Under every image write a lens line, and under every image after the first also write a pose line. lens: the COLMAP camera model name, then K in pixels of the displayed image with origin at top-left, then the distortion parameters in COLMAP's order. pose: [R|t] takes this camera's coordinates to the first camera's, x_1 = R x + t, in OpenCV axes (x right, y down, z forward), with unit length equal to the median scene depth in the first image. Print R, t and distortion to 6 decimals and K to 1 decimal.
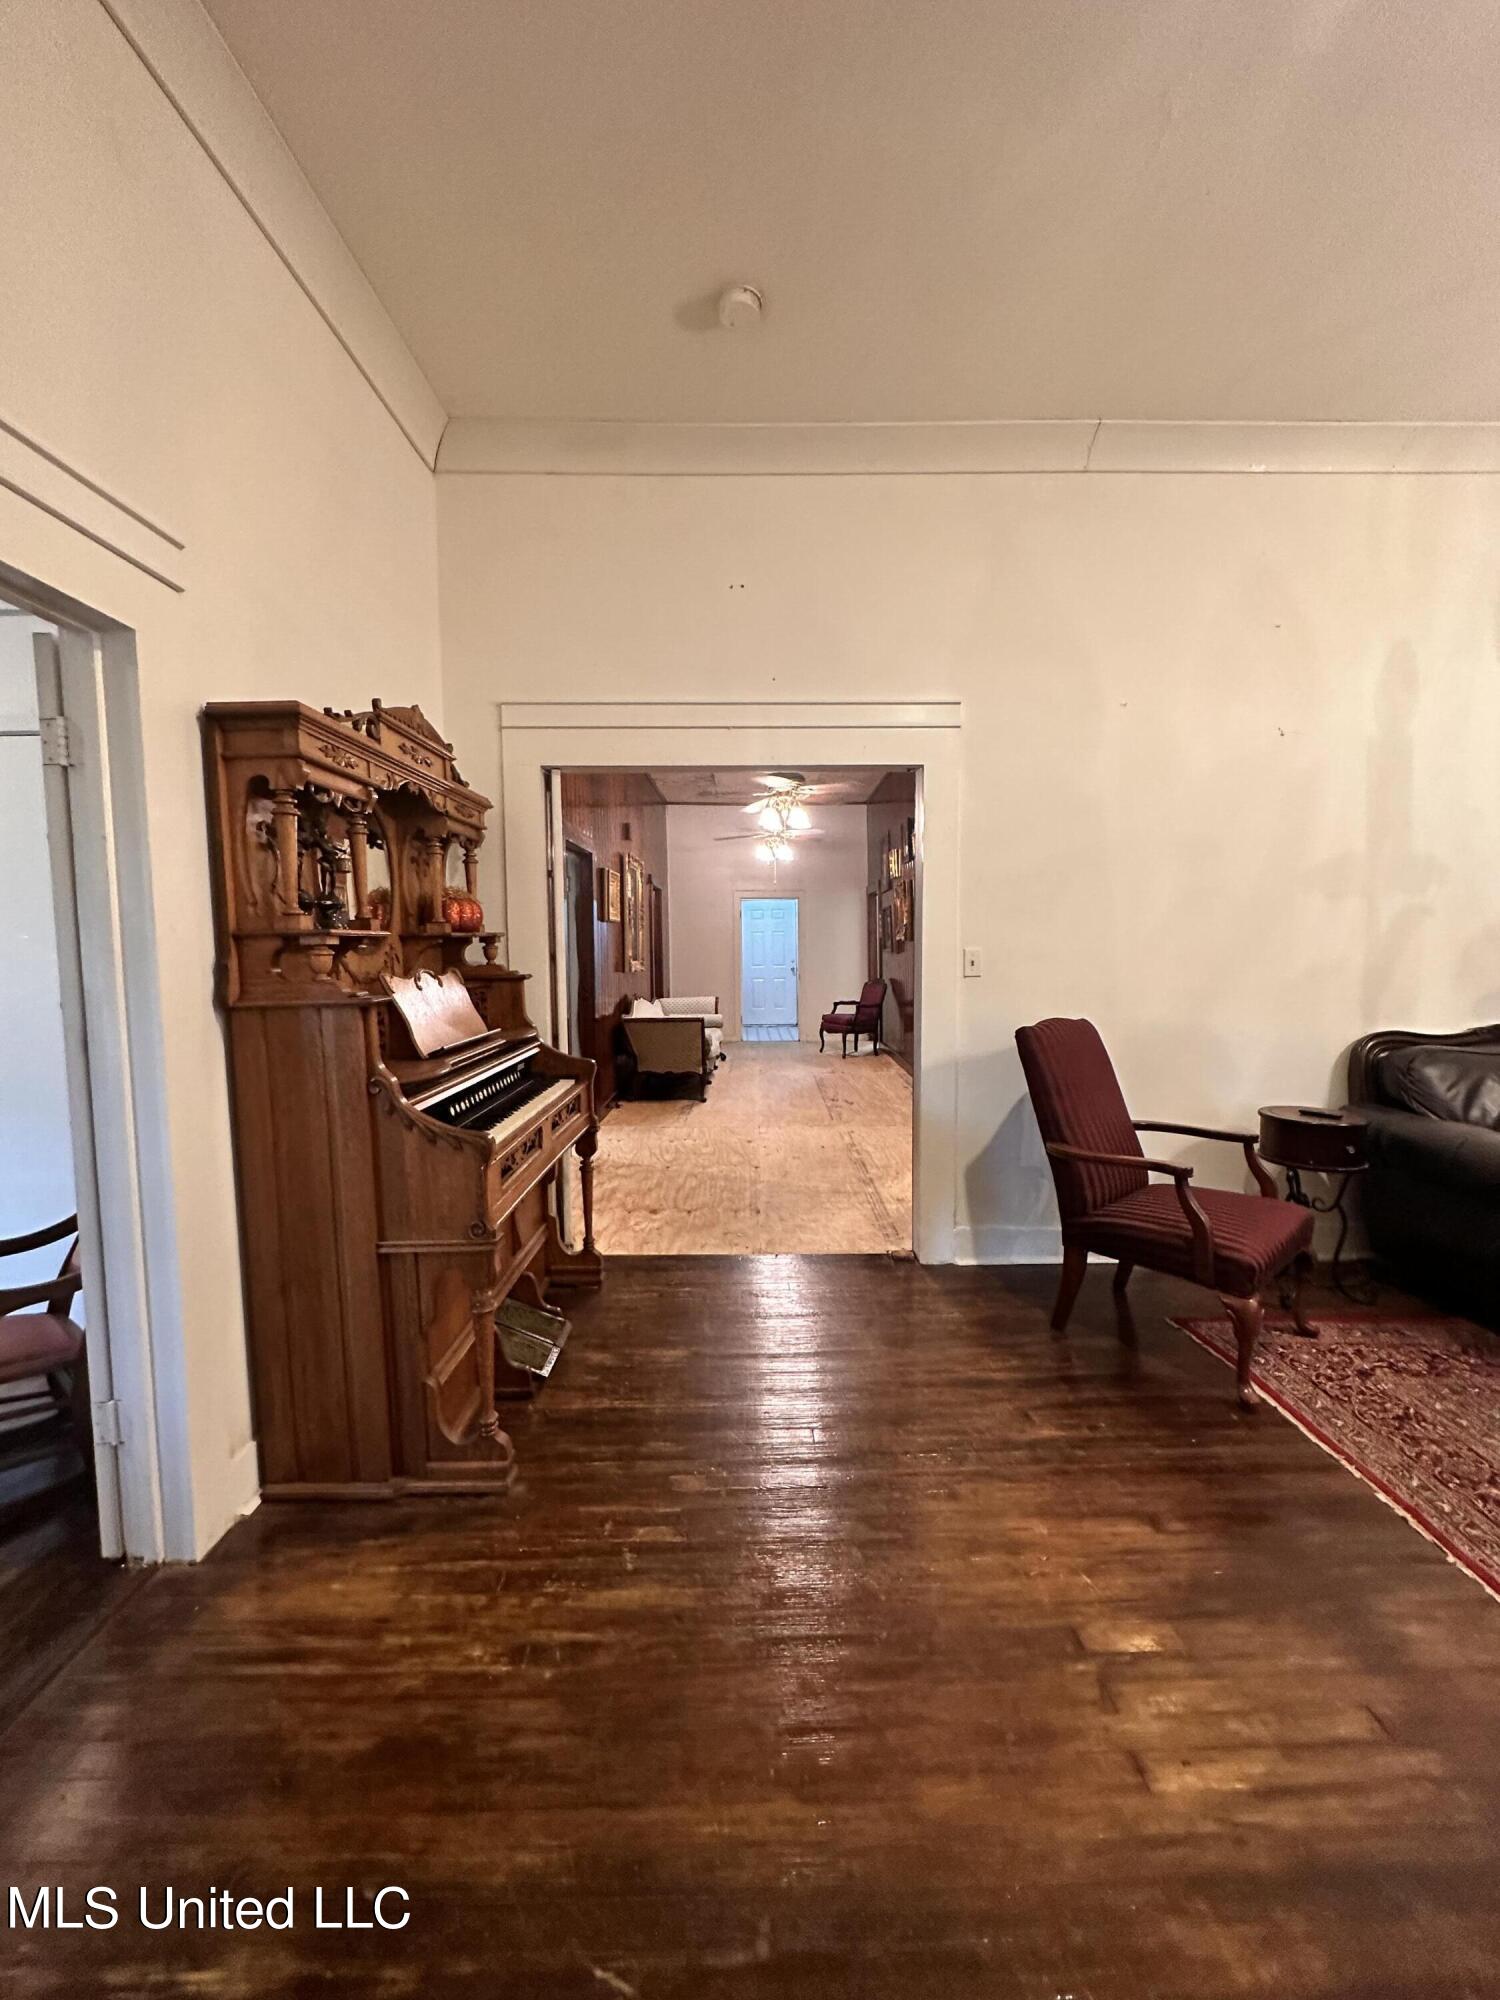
lens RADIAL K [[795.6, 0, 757.0], [0, 795.6, 1005.3], [0, 0, 1]] dist [0.000036, -0.000645]
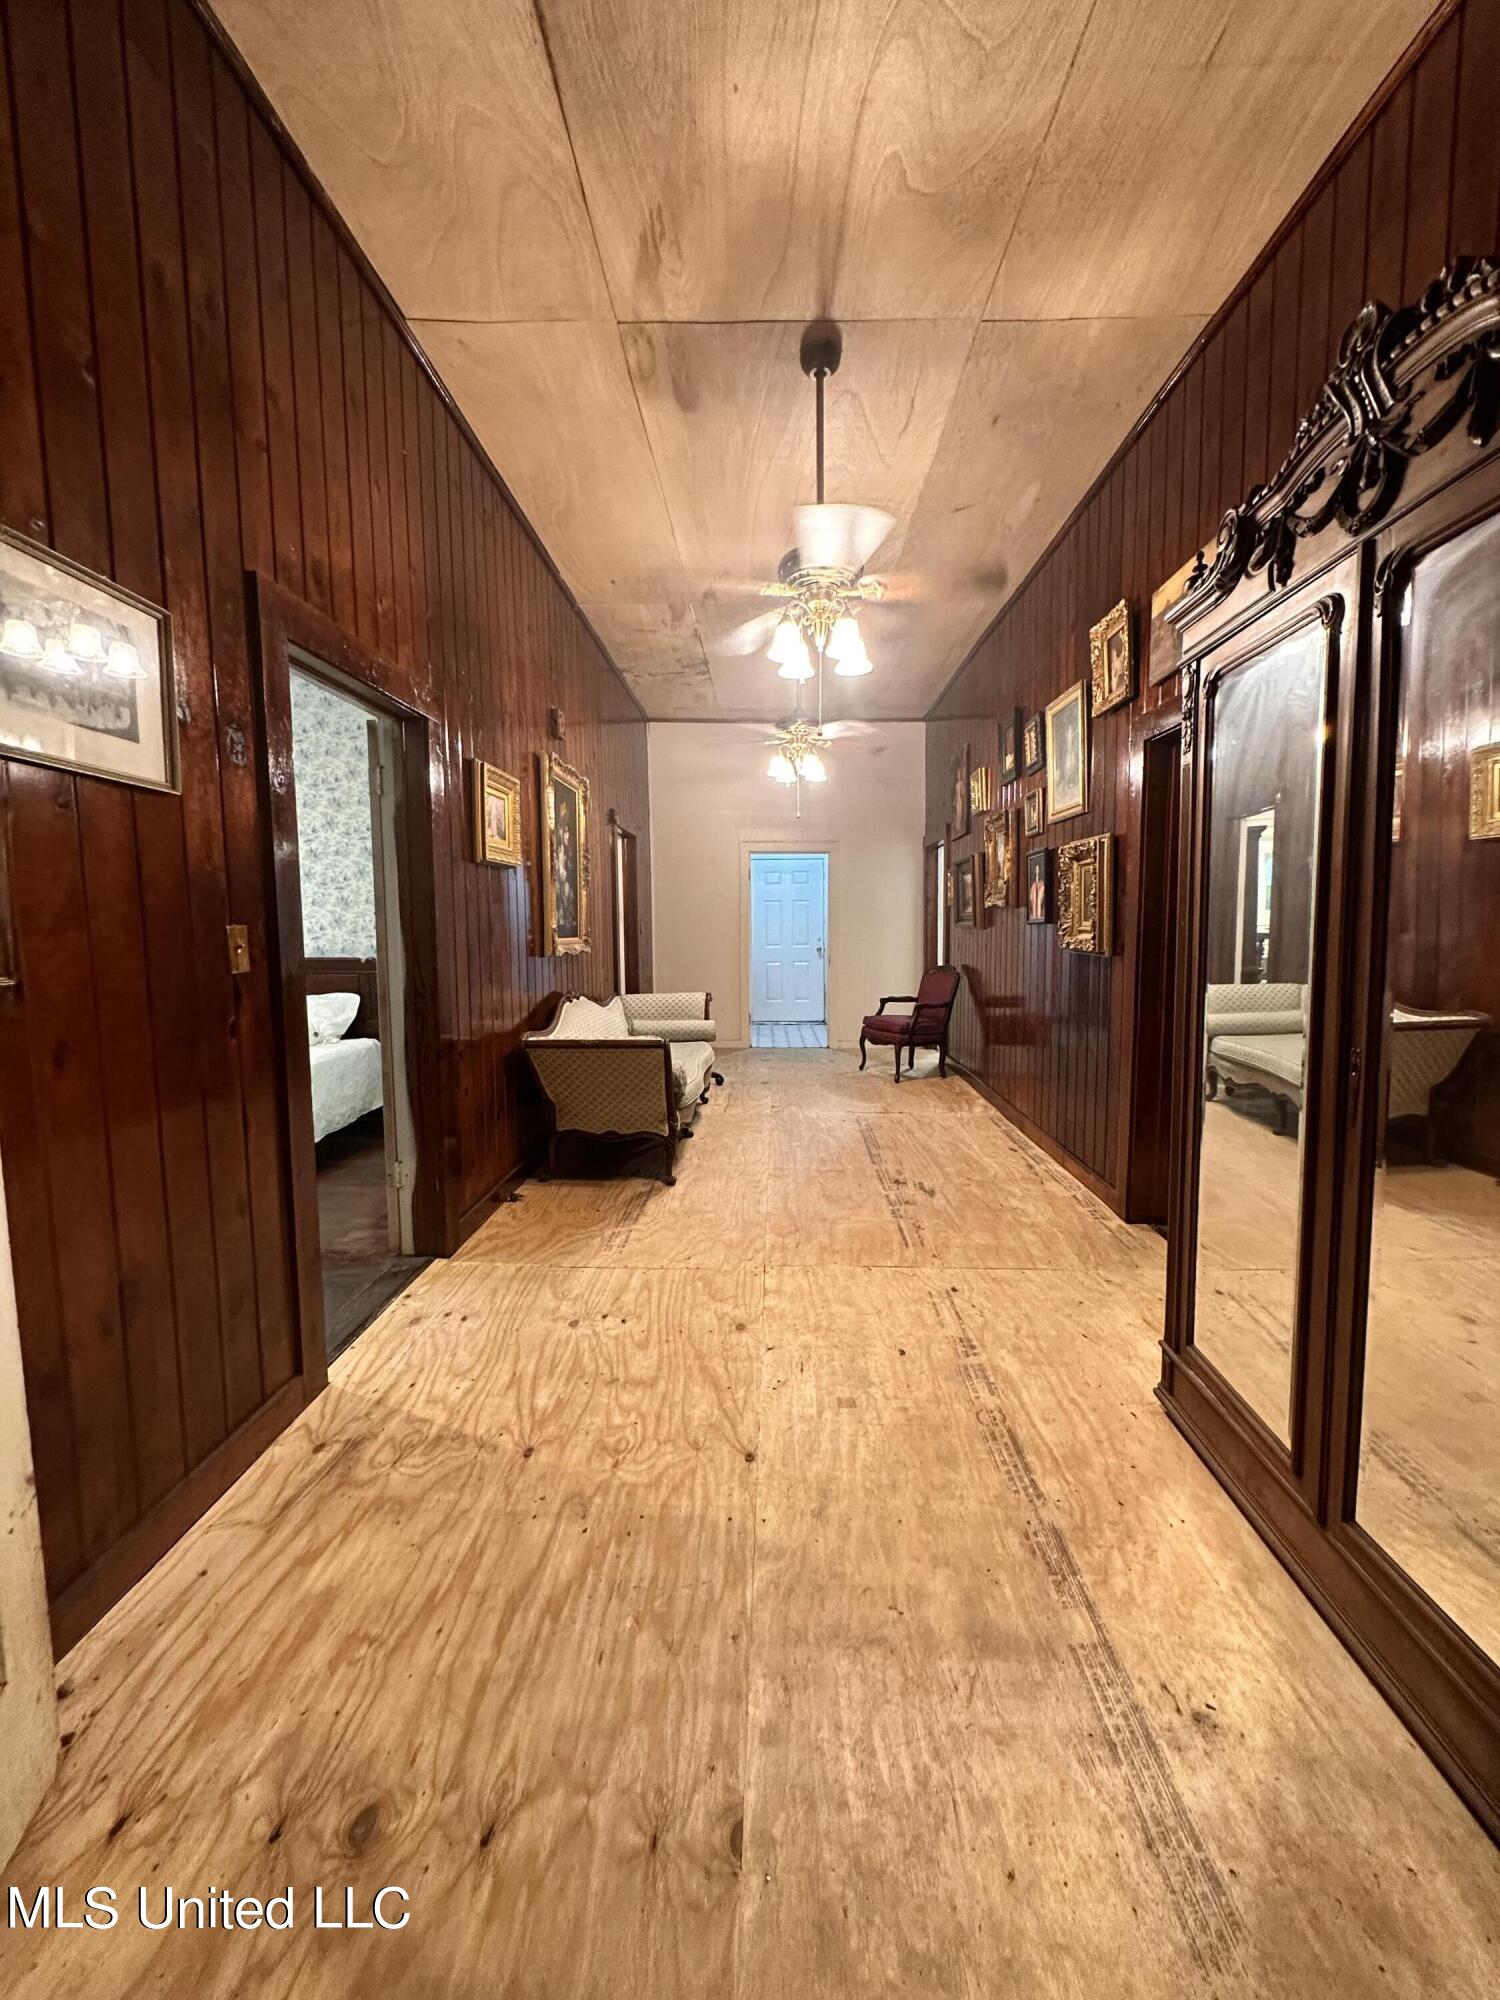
lens RADIAL K [[795.6, 0, 756.1], [0, 795.6, 1000.1], [0, 0, 1]] dist [0.000036, -0.000645]
pose [[0.999647, 0.006689, -0.025718, 0.007423], [-0.006148, 0.999759, 0.021055, -0.021485], [0.025853, -0.020889, 0.999447, 0.395858]]
